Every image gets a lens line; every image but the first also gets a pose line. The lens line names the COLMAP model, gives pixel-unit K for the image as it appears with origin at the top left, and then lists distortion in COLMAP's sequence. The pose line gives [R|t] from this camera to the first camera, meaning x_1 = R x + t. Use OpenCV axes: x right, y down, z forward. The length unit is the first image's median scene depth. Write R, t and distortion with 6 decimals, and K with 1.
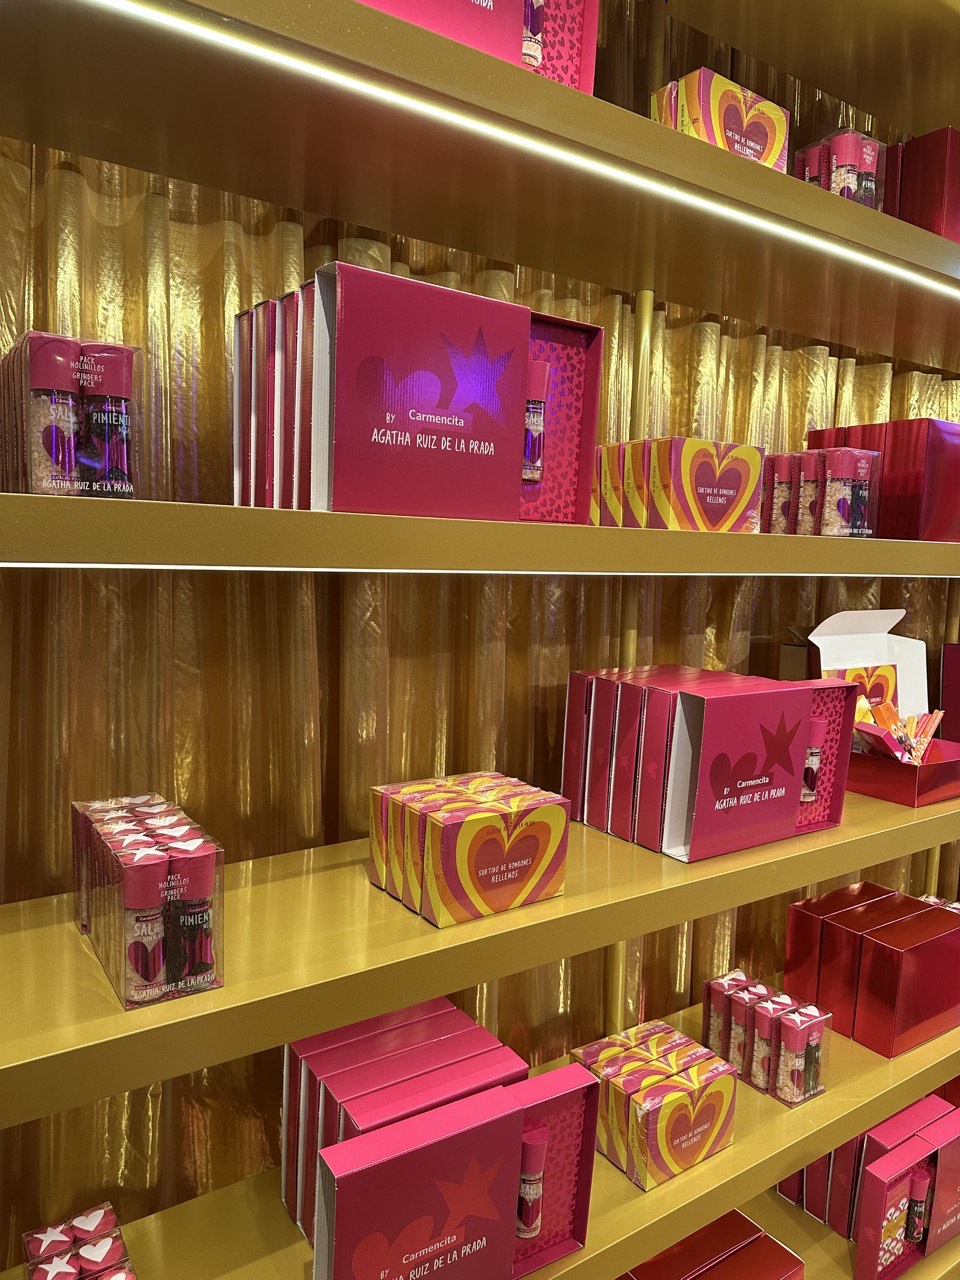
lens RADIAL K [[887.4, 0, 478.9], [0, 887.4, 651.3], [0, 0, 1]] dist [0.094262, -0.152597]
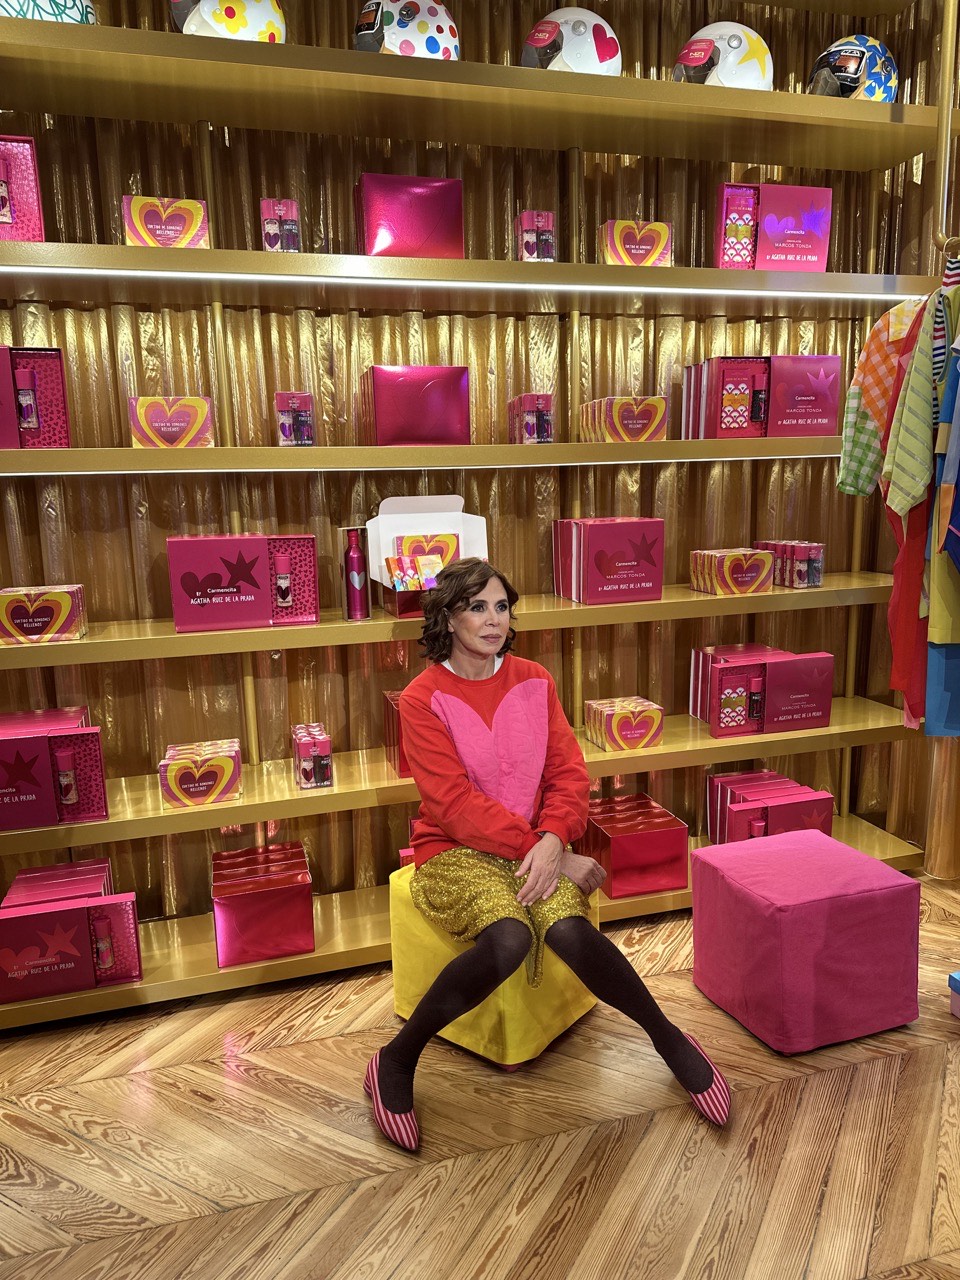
lens RADIAL K [[887.4, 0, 478.9], [0, 887.4, 651.3], [0, 0, 1]] dist [0.094262, -0.152597]
pose [[0.952135, -0.002236, -0.305668, 1.341882], [0.021895, 0.997904, 0.060901, 0.171288], [0.304891, -0.064679, 0.950188, -0.536610]]
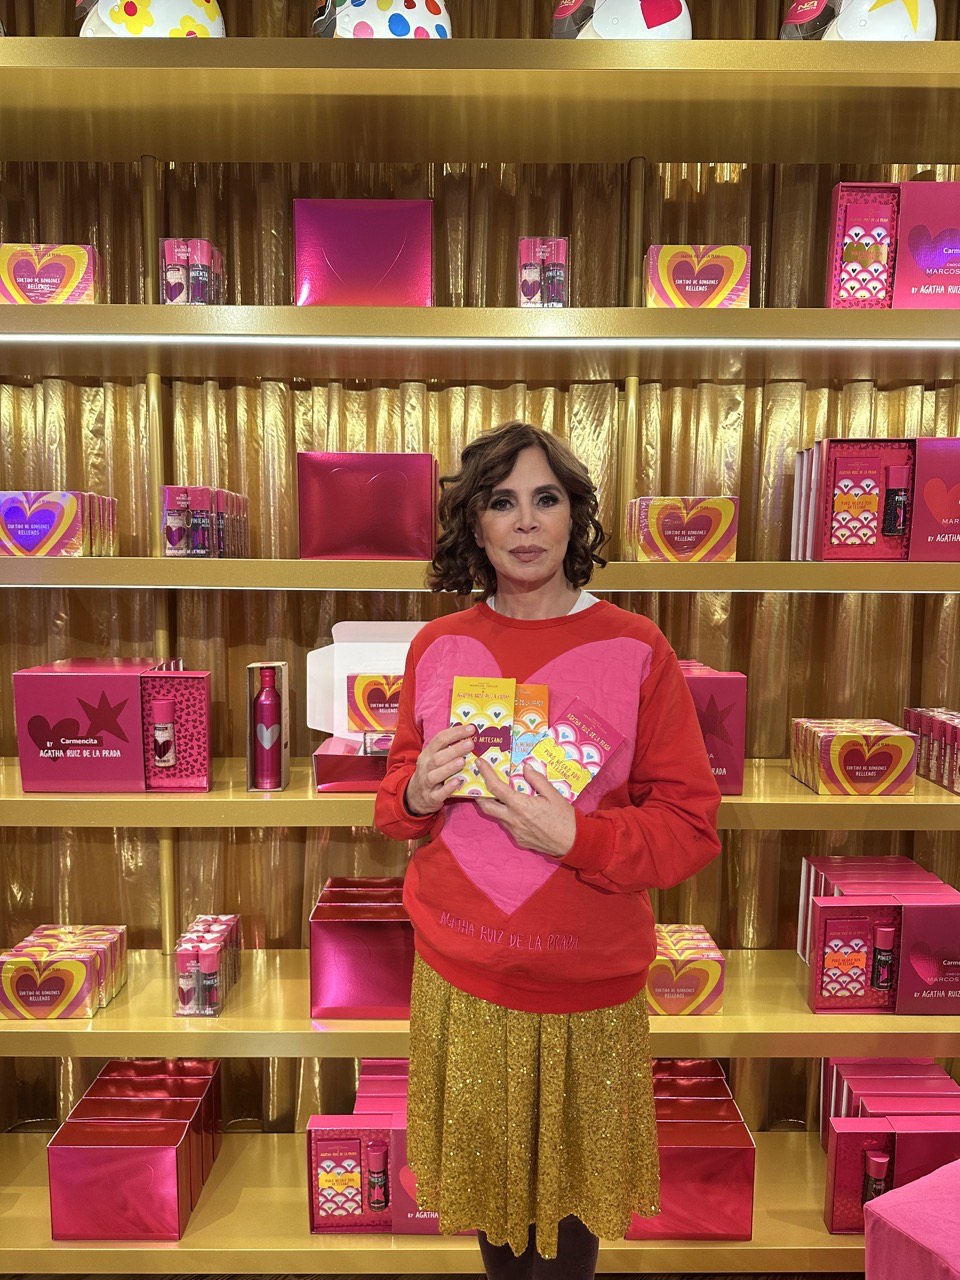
lens RADIAL K [[887.4, 0, 478.9], [0, 887.4, 651.3], [0, 0, 1]] dist [0.094262, -0.152597]
pose [[0.833494, 0.032050, -0.551598, 1.554308], [-0.047874, 0.998751, -0.014310, 0.002818], [0.550451, 0.038335, 0.833987, 0.207146]]
